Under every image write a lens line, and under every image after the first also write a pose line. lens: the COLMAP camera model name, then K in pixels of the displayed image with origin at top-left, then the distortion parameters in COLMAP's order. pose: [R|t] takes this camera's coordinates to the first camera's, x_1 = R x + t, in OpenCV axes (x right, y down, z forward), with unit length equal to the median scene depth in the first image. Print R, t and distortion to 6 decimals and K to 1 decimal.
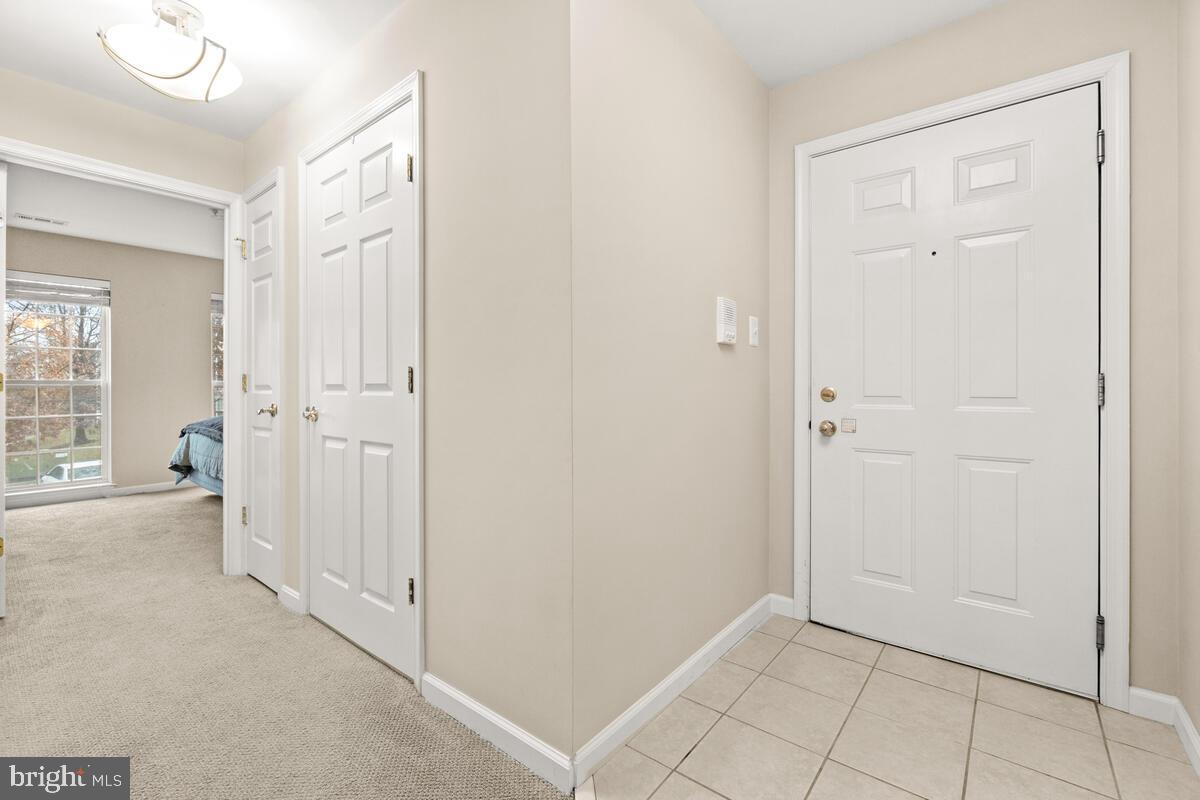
lens RADIAL K [[537.6, 0, 594.6], [0, 537.6, 385.7], [0, 0, 1]] dist [-0.003158, 0.001522]
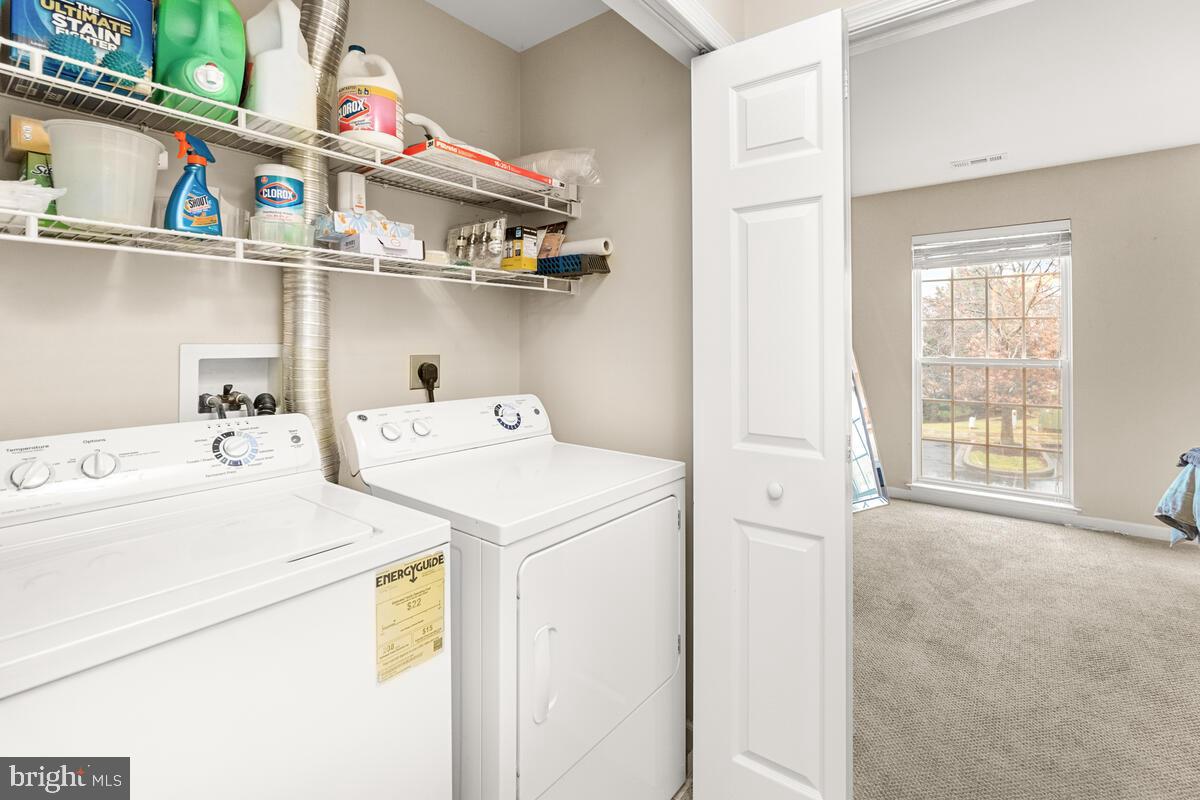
lens RADIAL K [[537.6, 0, 608.7], [0, 537.6, 328.7], [0, 0, 1]] dist [-0.003158, 0.001522]
pose [[0.029922, -0.015201, -0.999437, -0.221299], [-0.001062, 0.999883, -0.015240, -0.040149], [0.999552, 0.001517, 0.029903, 0.380900]]
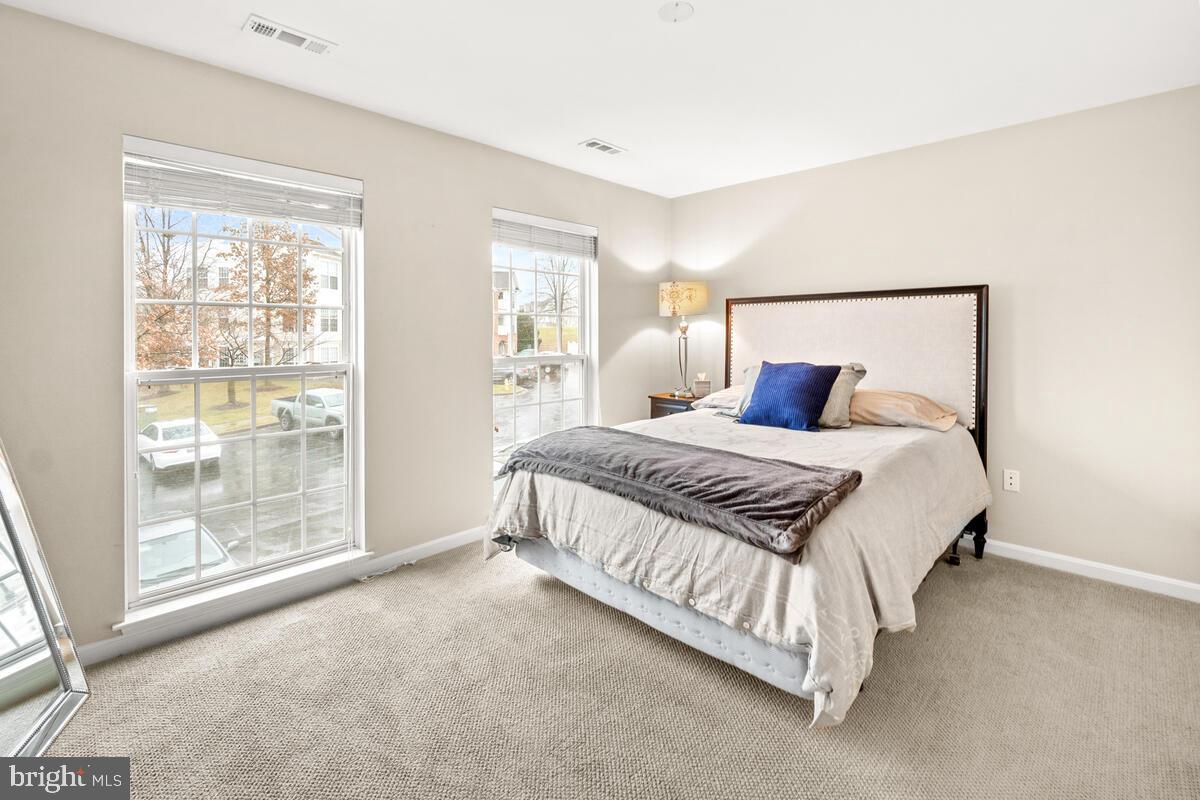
lens RADIAL K [[537.6, 0, 577.5], [0, 537.6, 332.6], [0, 0, 1]] dist [-0.003158, 0.001522]
pose [[0.996272, 0.008625, -0.085833, -0.654681], [-0.008866, 0.999958, -0.002423, -0.041808], [0.085809, 0.003175, 0.996307, 0.485943]]
